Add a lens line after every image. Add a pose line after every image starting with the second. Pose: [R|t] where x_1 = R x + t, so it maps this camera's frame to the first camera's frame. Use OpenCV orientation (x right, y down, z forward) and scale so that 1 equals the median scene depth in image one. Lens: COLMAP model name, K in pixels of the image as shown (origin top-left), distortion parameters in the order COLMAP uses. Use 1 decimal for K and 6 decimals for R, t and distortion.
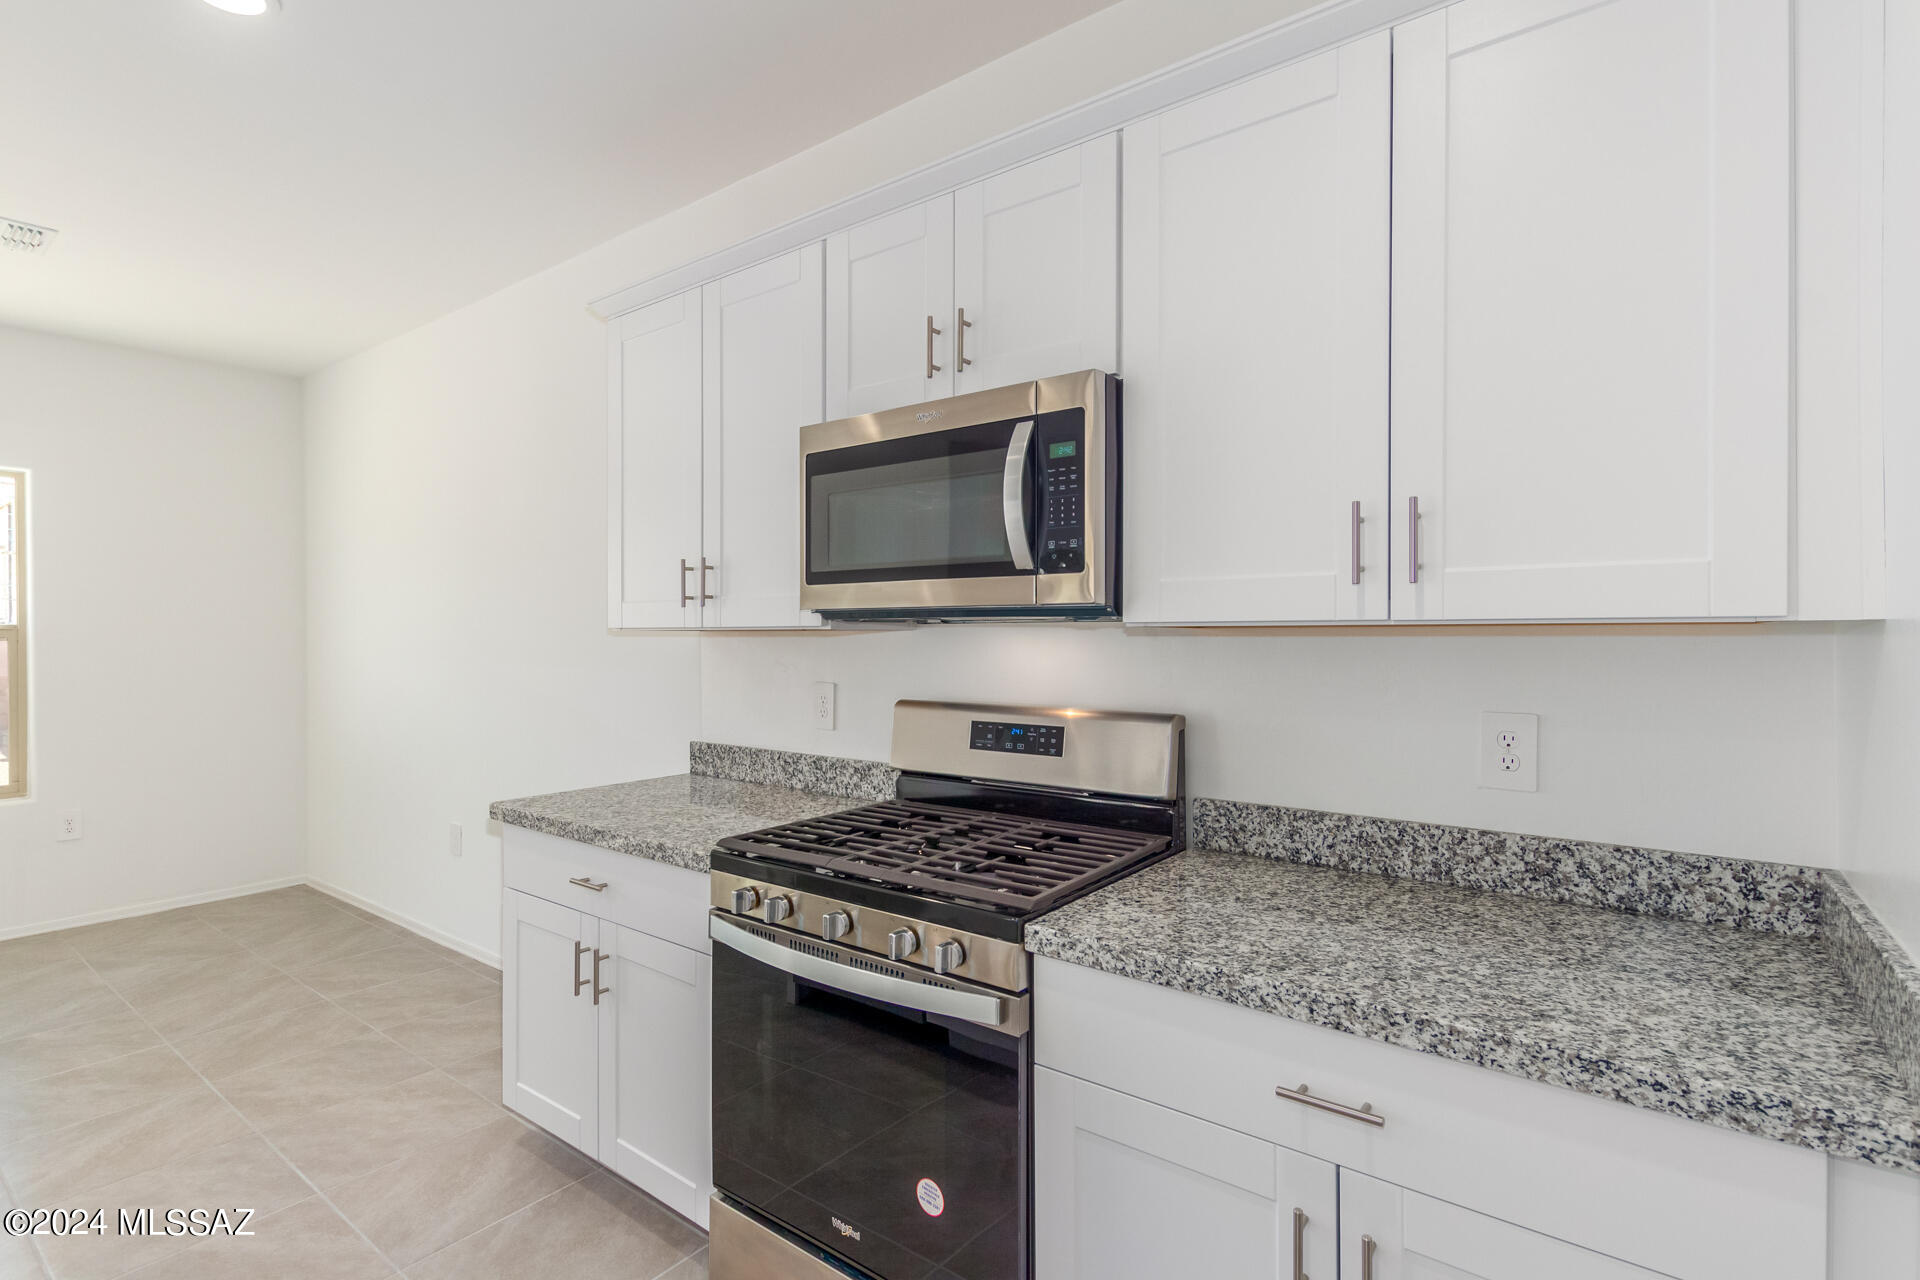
lens RADIAL K [[889.5, 0, 960.1], [0, 889.5, 642.9], [0, 0, 1]] dist [0.004424, -0.001886]
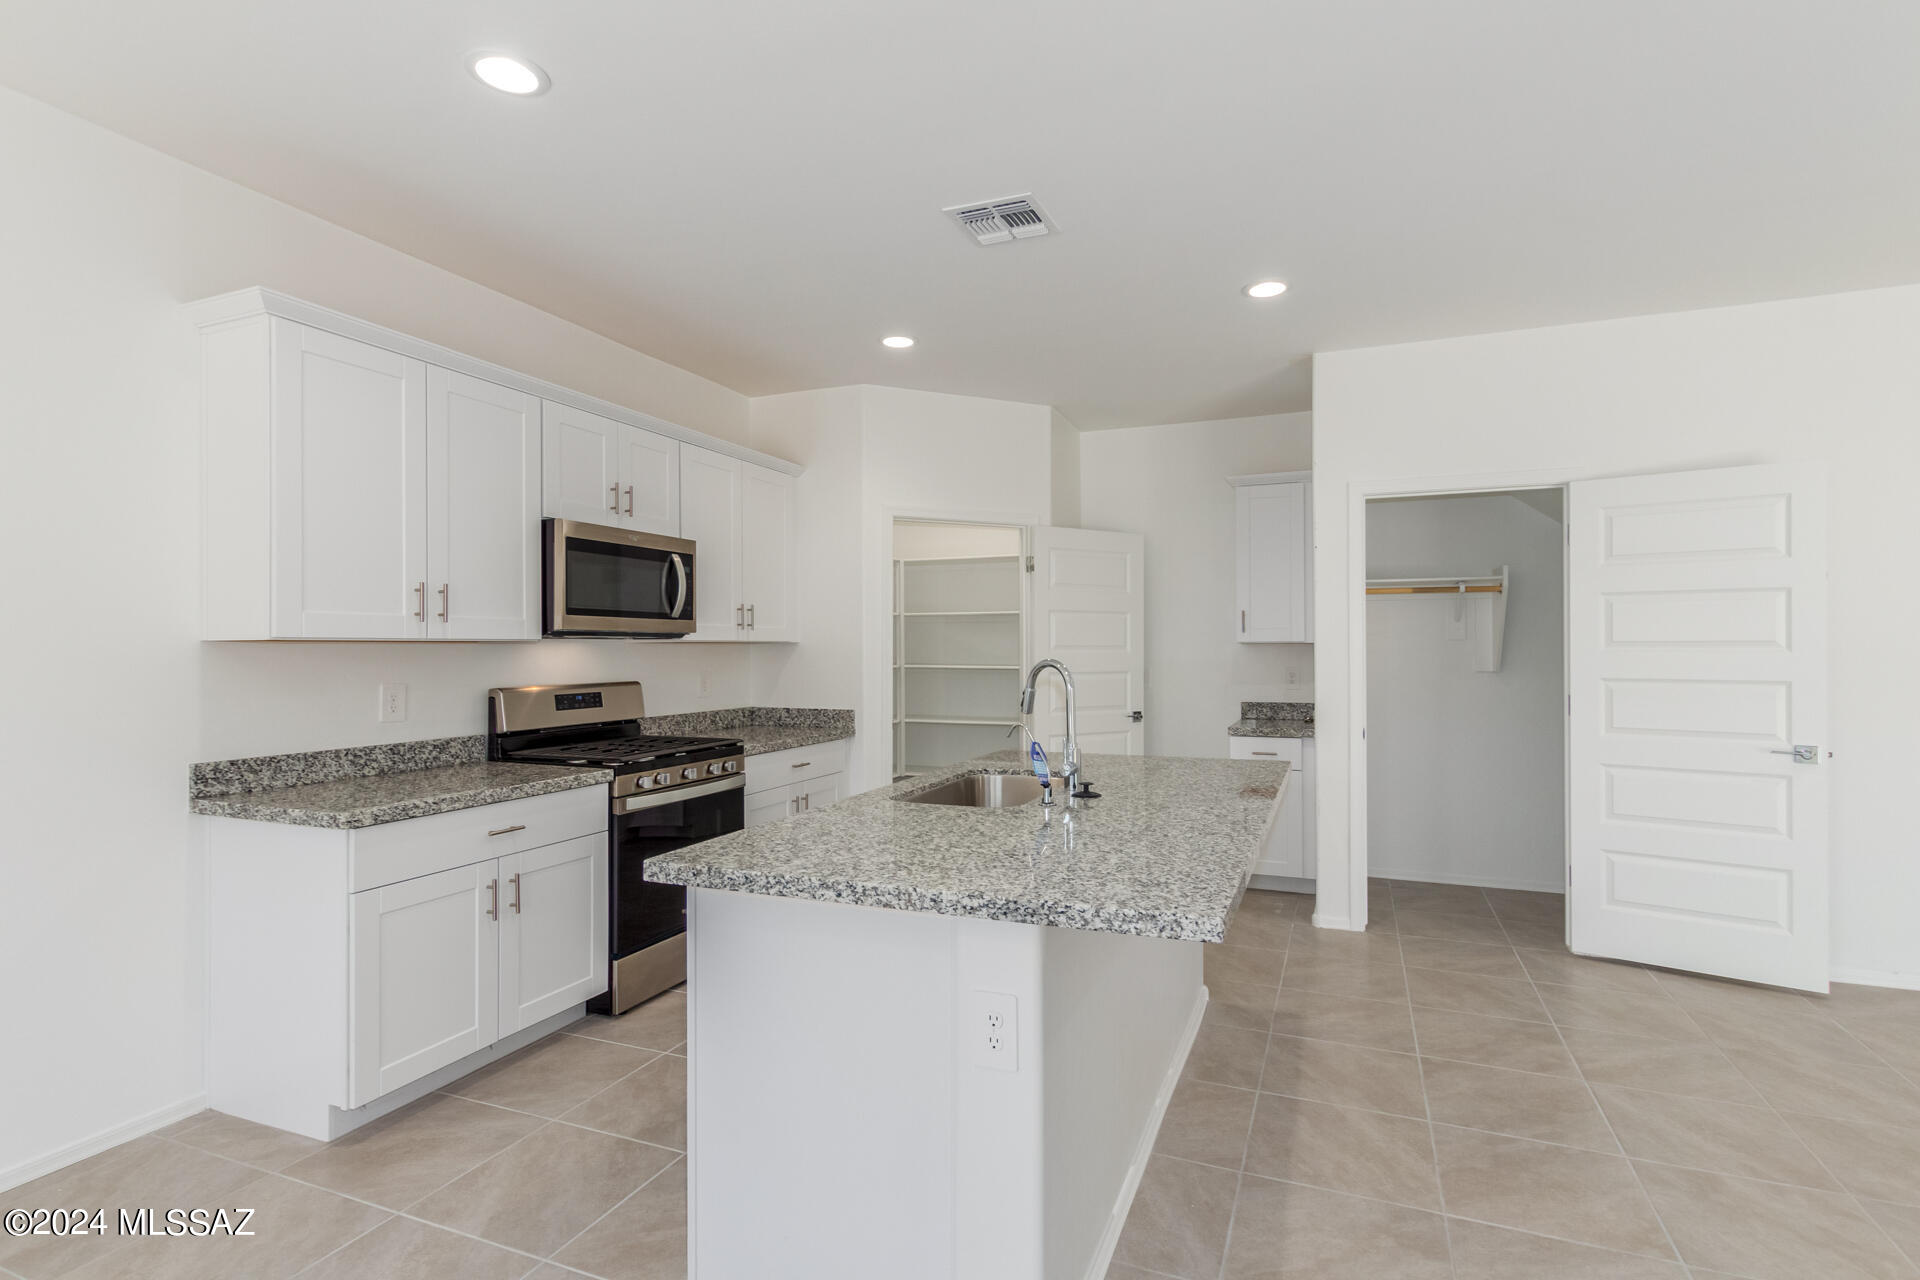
lens RADIAL K [[889.5, 0, 965.4], [0, 889.5, 647.0], [0, 0, 1]] dist [0.004424, -0.001886]
pose [[-0.244014, -0.000033, 0.969772, -1.573190], [0.007792, 0.999968, 0.001995, -0.002227], [-0.969740, 0.008043, -0.244006, 0.546298]]
